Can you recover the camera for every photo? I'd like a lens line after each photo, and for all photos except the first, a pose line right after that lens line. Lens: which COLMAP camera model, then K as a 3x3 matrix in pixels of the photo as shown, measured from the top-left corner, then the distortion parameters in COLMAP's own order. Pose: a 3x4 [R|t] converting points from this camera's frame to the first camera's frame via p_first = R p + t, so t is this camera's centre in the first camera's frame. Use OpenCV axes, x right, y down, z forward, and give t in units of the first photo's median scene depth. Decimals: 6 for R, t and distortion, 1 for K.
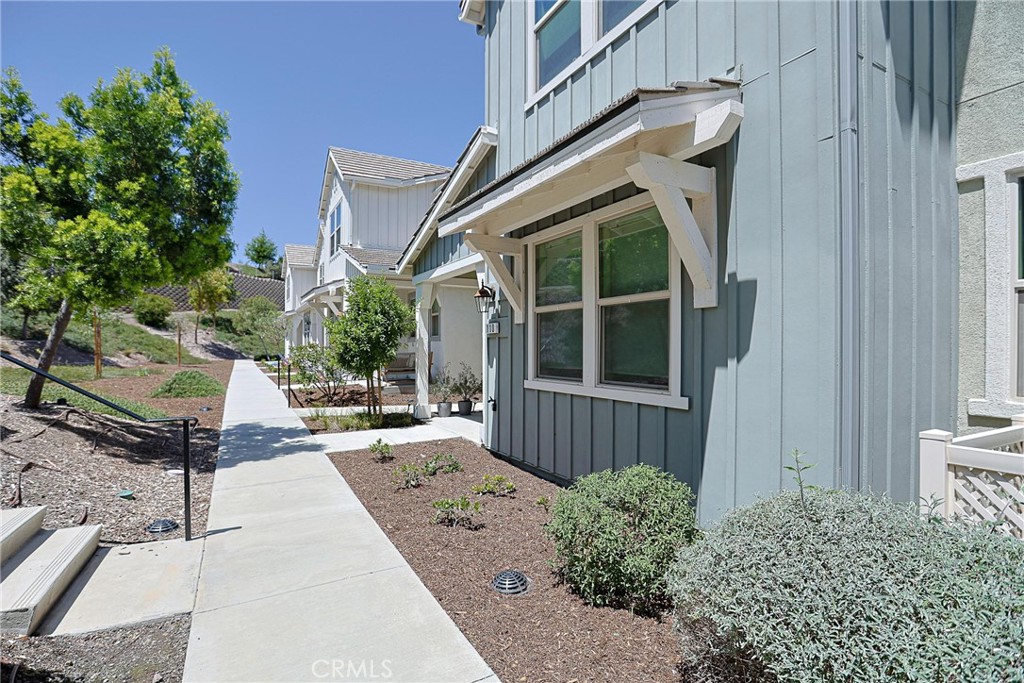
lens RADIAL K [[500.5, 0, 513.1], [0, 500.5, 344.2], [0, 0, 1]] dist [-0.046356, 0.014215]
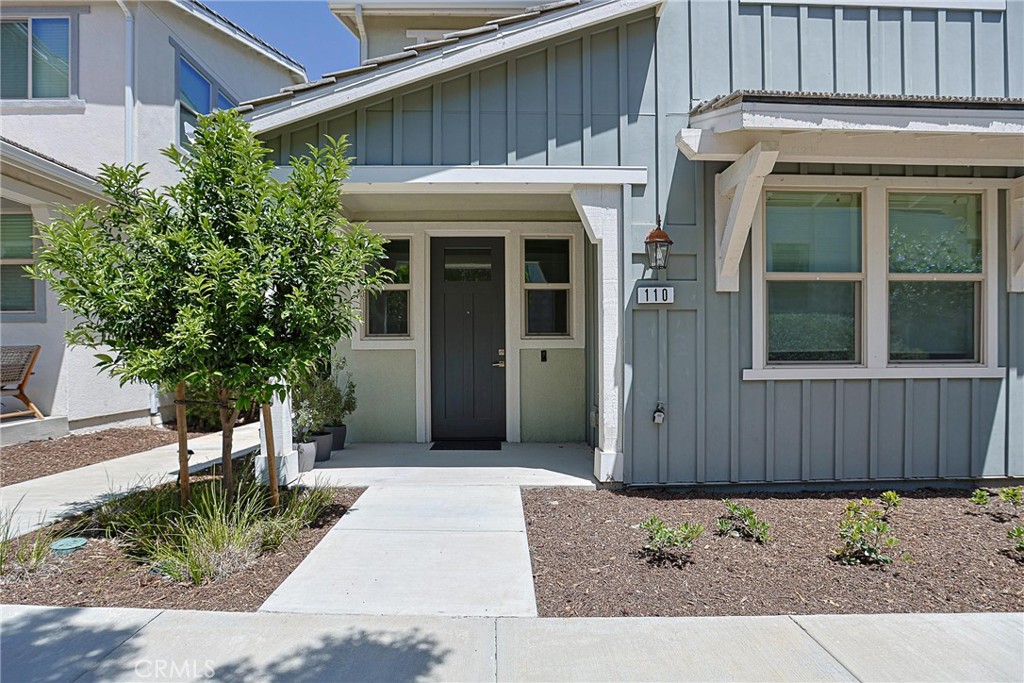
lens RADIAL K [[496.7, 0, 594.2], [0, 496.7, 356.0], [0, 0, 1]] dist [-0.027168, 0.000036]
pose [[0.456188, -0.001996, 0.889881, -0.825542], [0.001915, 0.999997, 0.001261, 0.057753], [-0.889881, 0.001129, 0.456190, 0.990746]]
